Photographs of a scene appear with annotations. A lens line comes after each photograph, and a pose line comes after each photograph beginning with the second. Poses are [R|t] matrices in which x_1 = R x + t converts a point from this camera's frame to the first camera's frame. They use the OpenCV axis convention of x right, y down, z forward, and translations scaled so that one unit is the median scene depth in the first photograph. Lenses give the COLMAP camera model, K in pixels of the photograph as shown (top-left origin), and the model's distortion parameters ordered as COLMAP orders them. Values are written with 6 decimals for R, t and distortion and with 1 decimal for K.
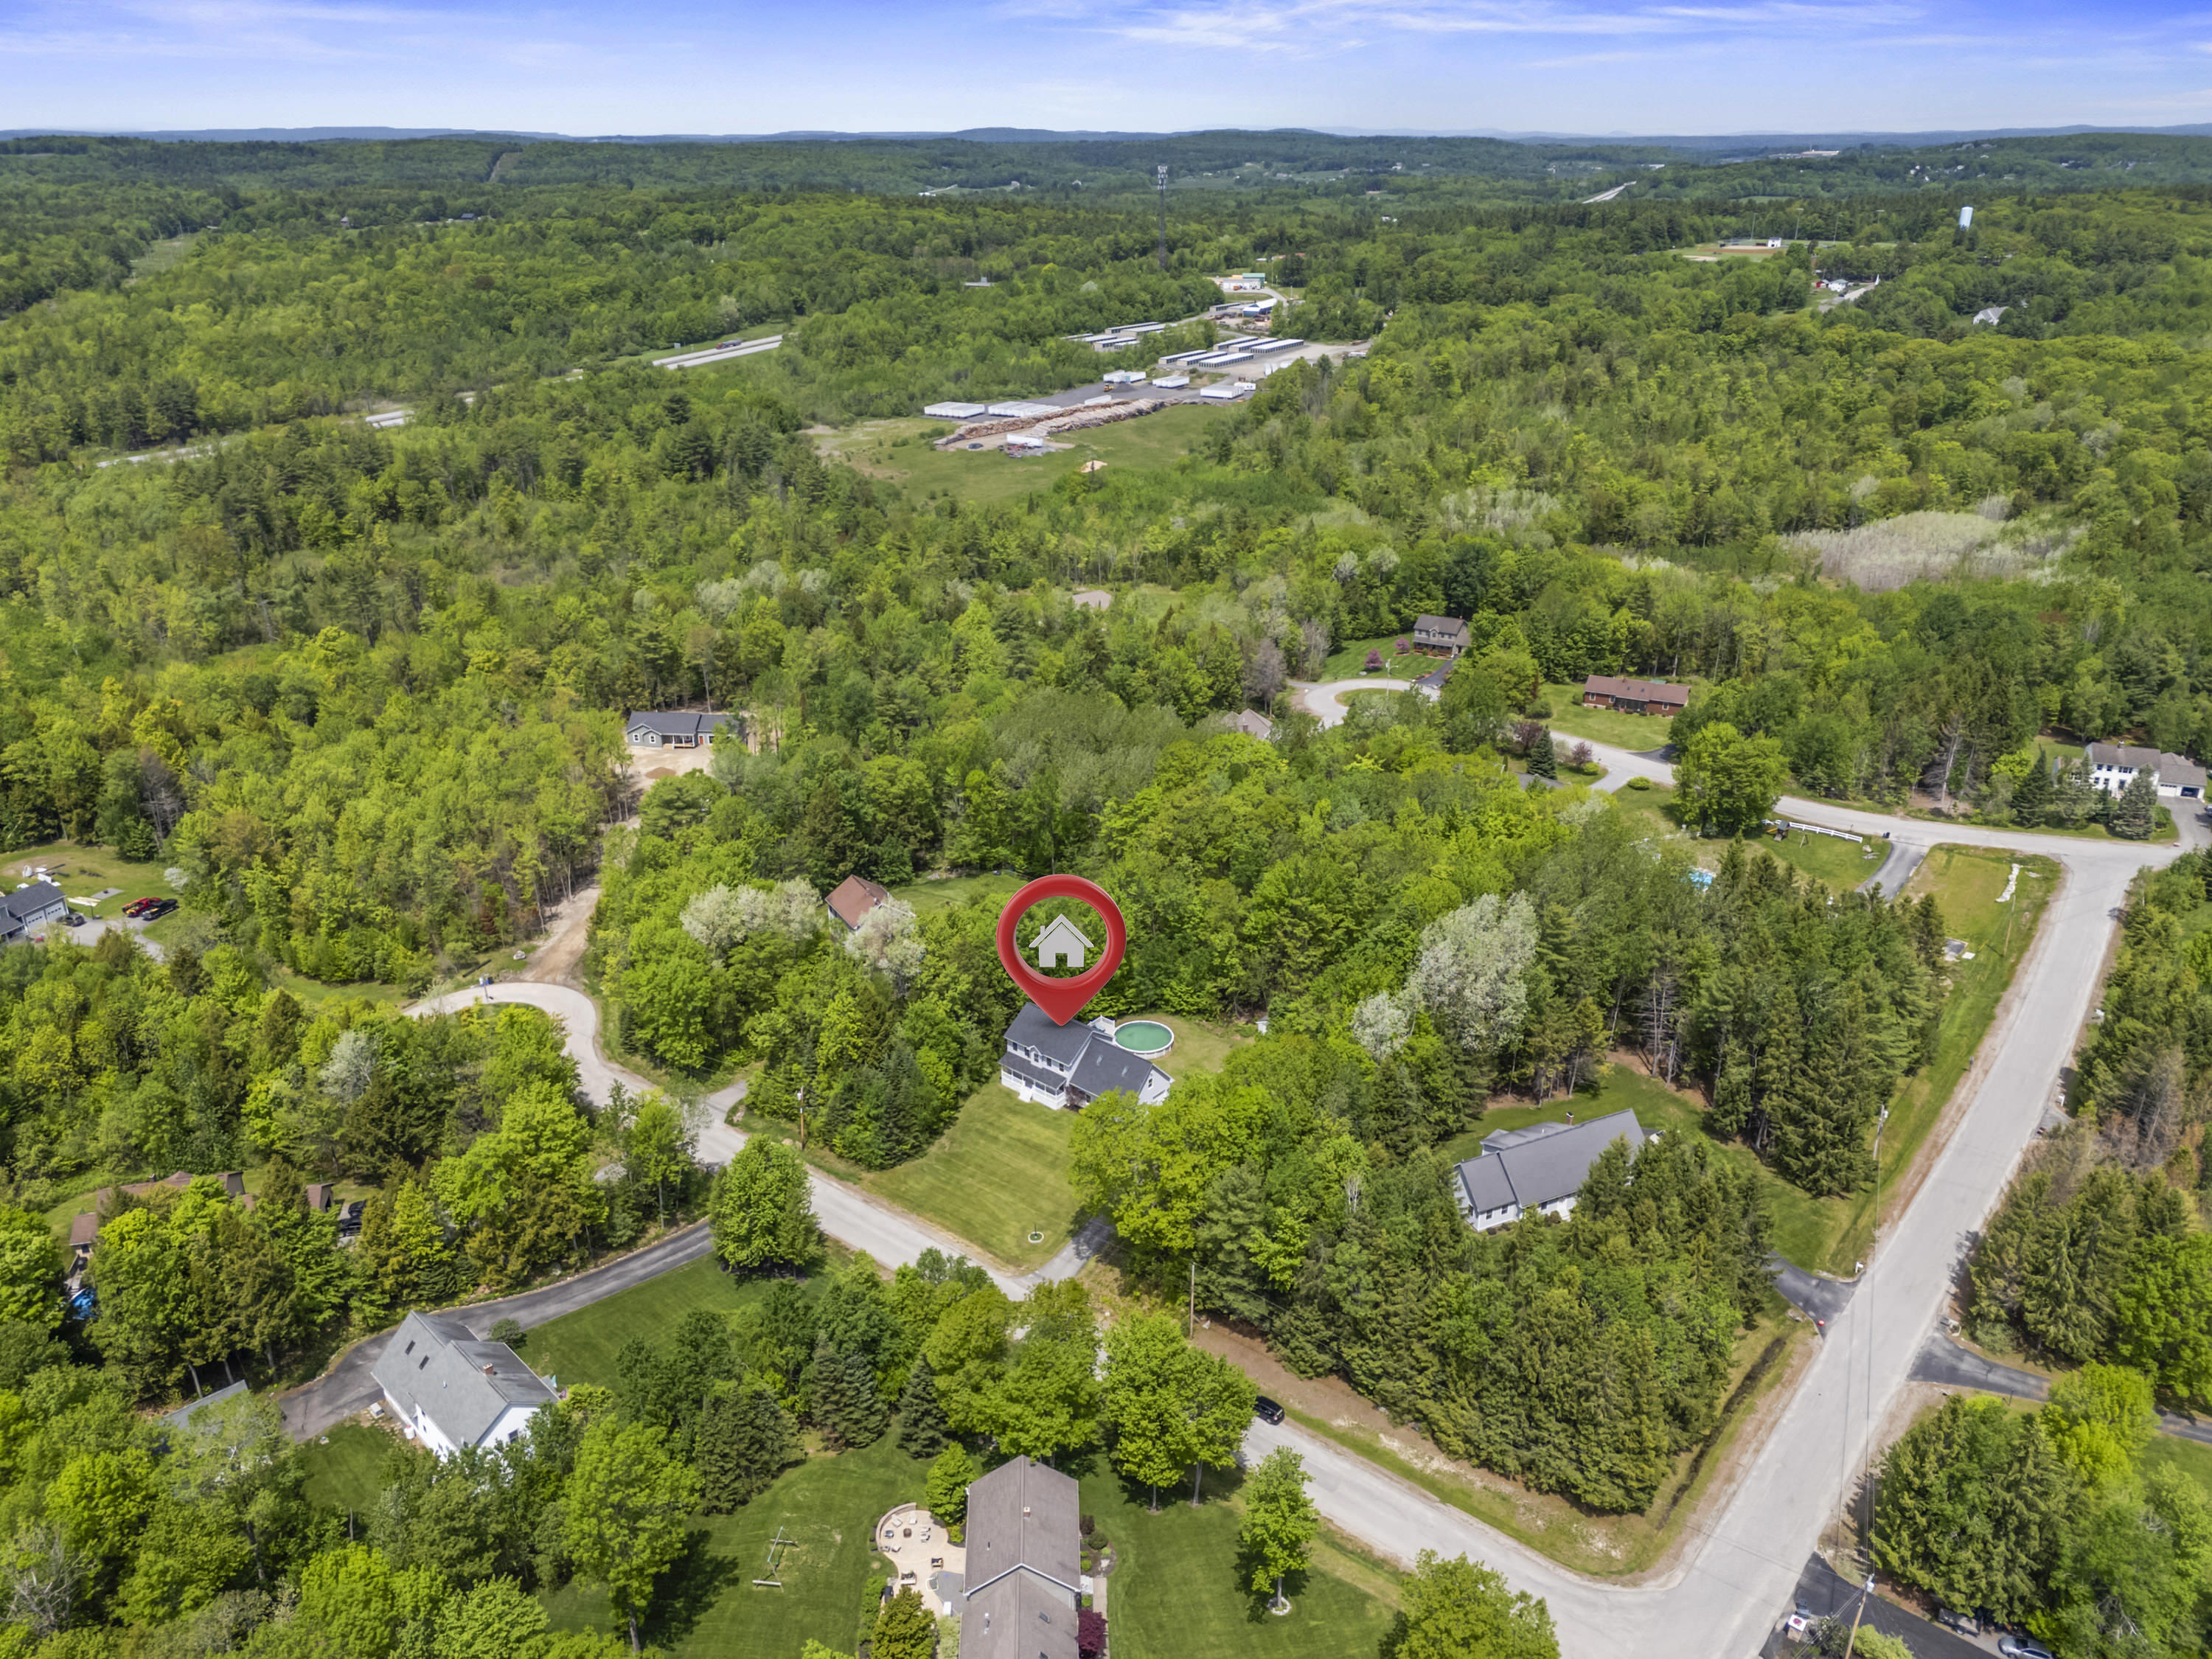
lens RADIAL K [[1618.2, 0, 1109.5], [0, 1618.2, 822.7], [0, 0, 1]] dist [0.076876, -0.065082]
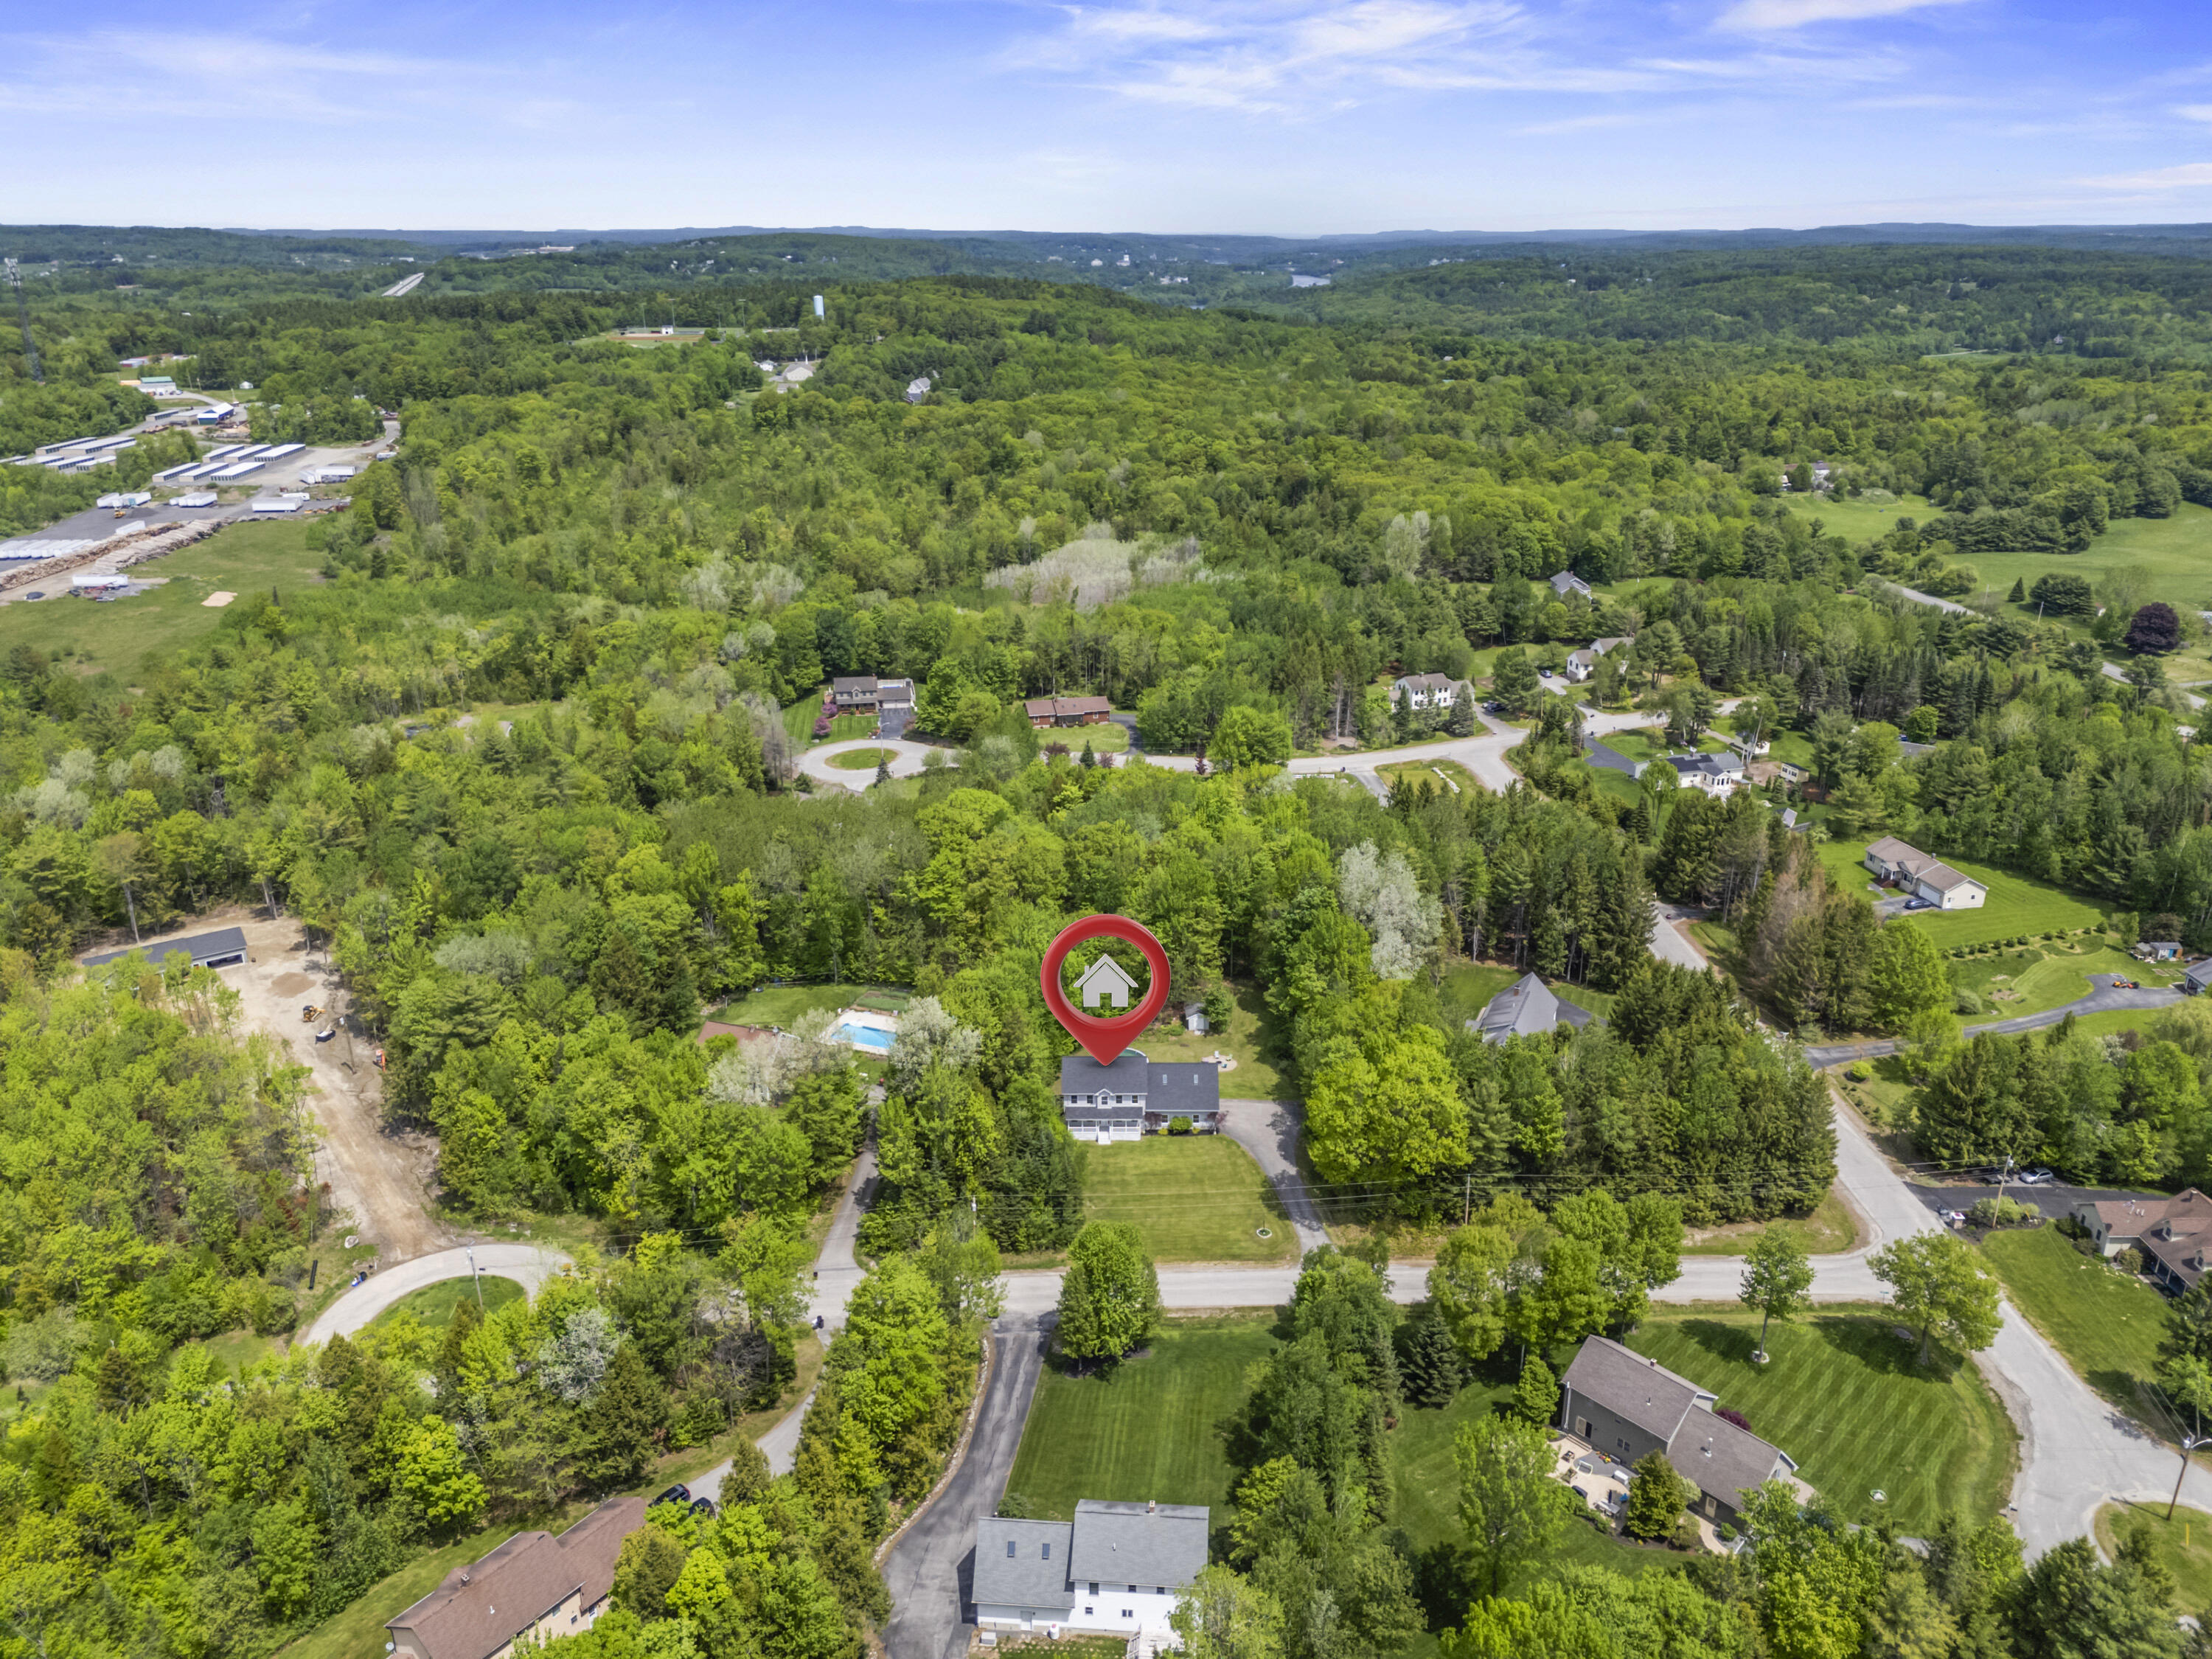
lens RADIAL K [[1618.2, 0, 1096.9], [0, 1618.2, 788.1], [0, 0, 1]] dist [0.076876, -0.065082]
pose [[0.767044, -0.208551, 0.606754, -0.585948], [0.249326, 0.968259, 0.017613, -0.062914], [-0.591169, 0.137769, 0.794694, 0.134886]]
